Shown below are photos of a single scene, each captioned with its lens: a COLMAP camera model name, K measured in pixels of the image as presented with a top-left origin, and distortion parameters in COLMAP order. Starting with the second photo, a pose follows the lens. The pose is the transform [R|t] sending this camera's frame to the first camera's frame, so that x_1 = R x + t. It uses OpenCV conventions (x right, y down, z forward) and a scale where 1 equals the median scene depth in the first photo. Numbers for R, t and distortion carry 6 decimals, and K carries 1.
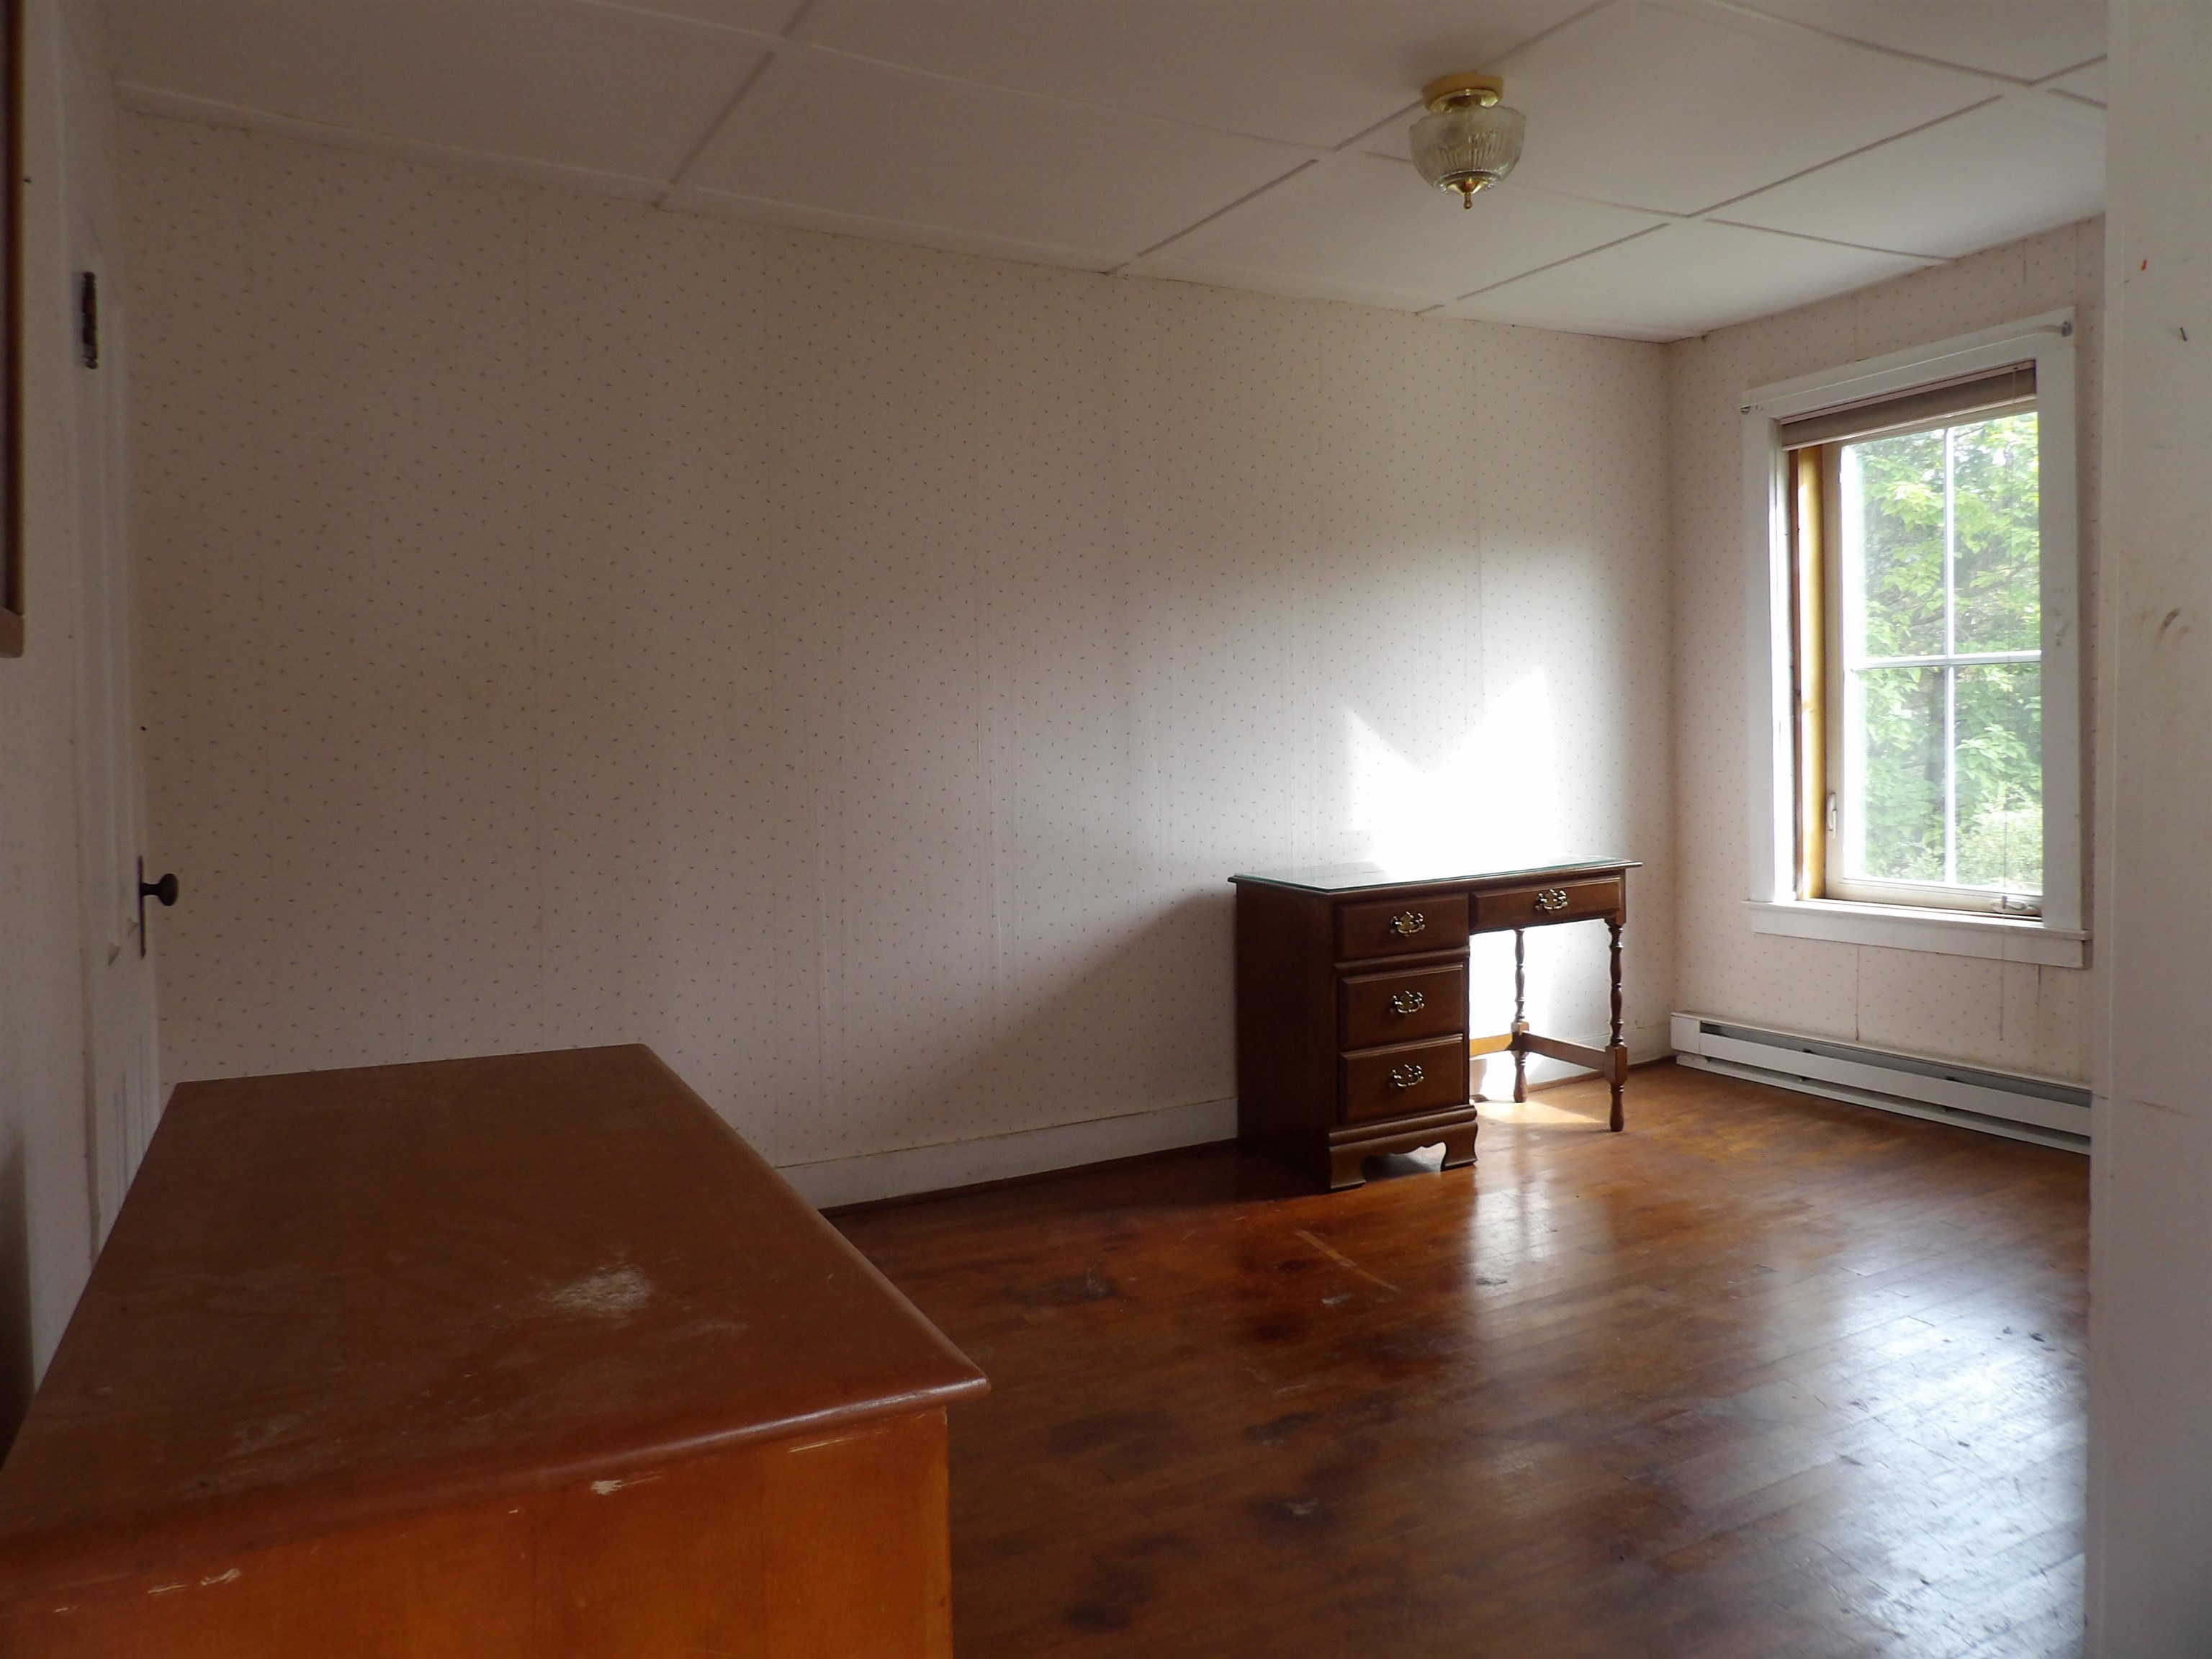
lens RADIAL K [[1570.3, 0, 1113.7], [0, 1570.3, 806.2], [0, 0, 1]] dist [-0.031739, 0.033014]
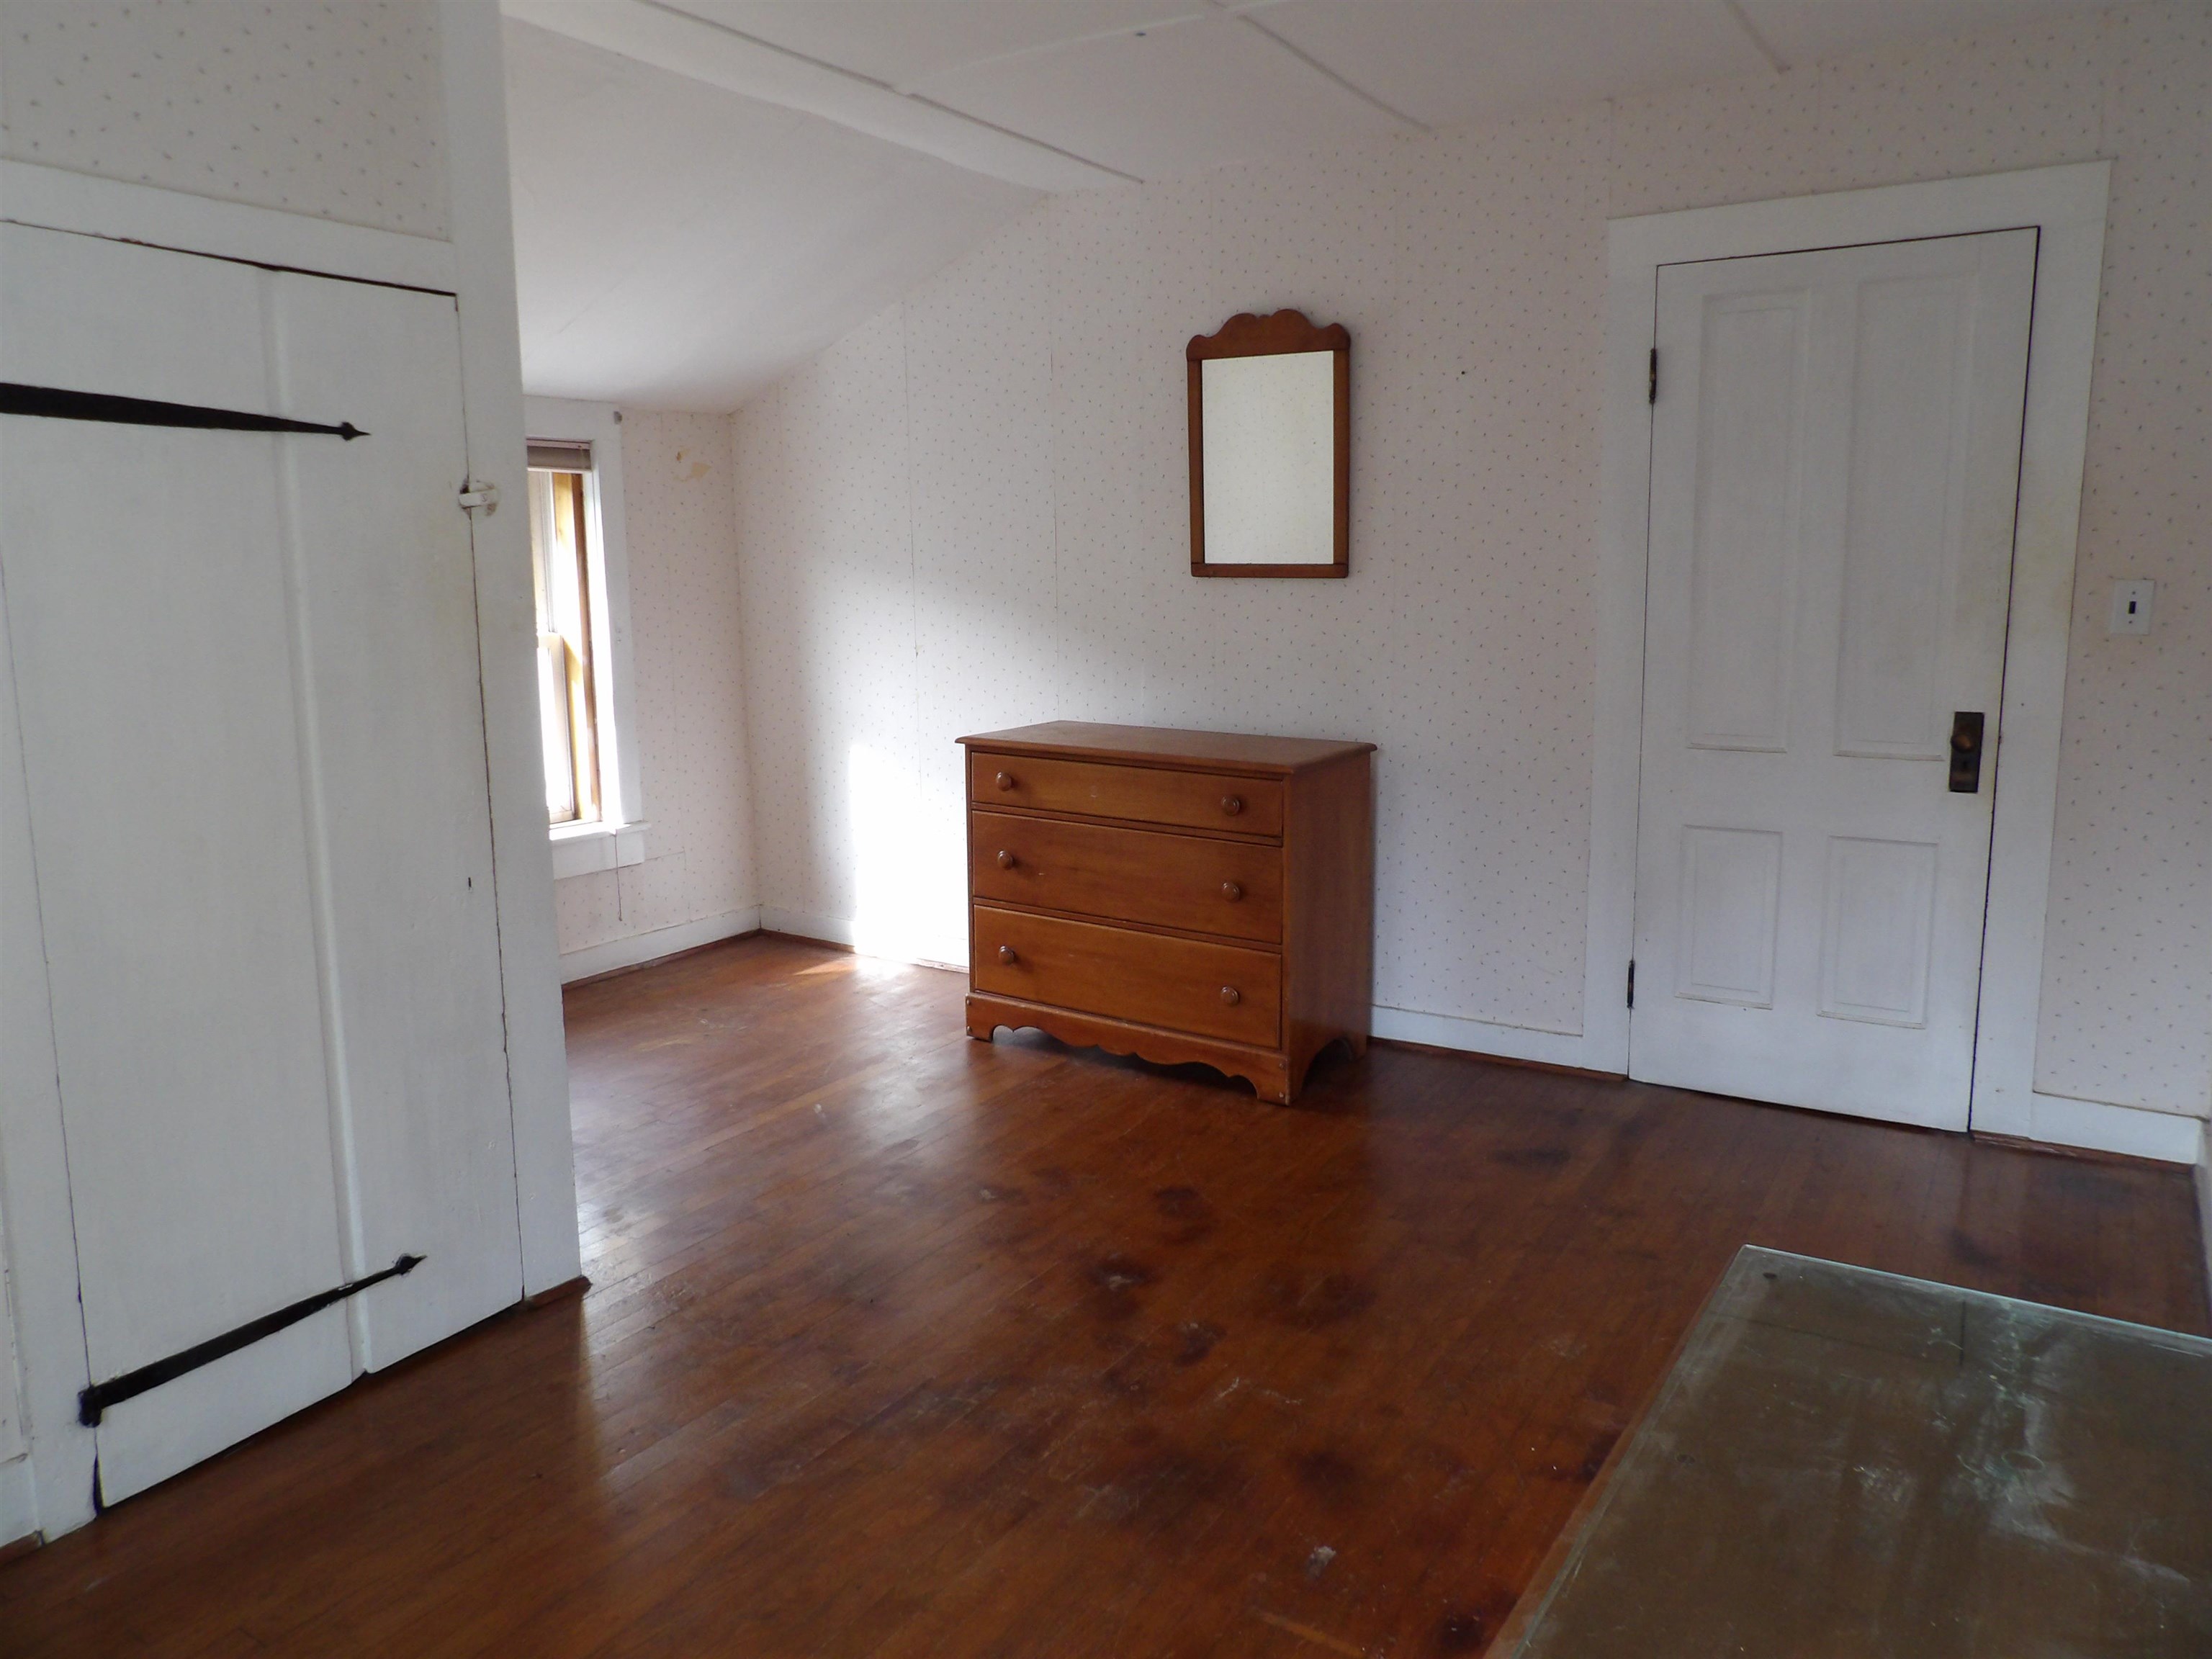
lens RADIAL K [[1570.3, 0, 1112.5], [0, 1570.3, 802.4], [0, 0, 1]] dist [-0.031739, 0.033014]
pose [[-0.868756, 0.107881, -0.483347, 0.407150], [0.001231, 0.976453, 0.215726, -0.114845], [0.495239, 0.186818, -0.848432, 1.178819]]
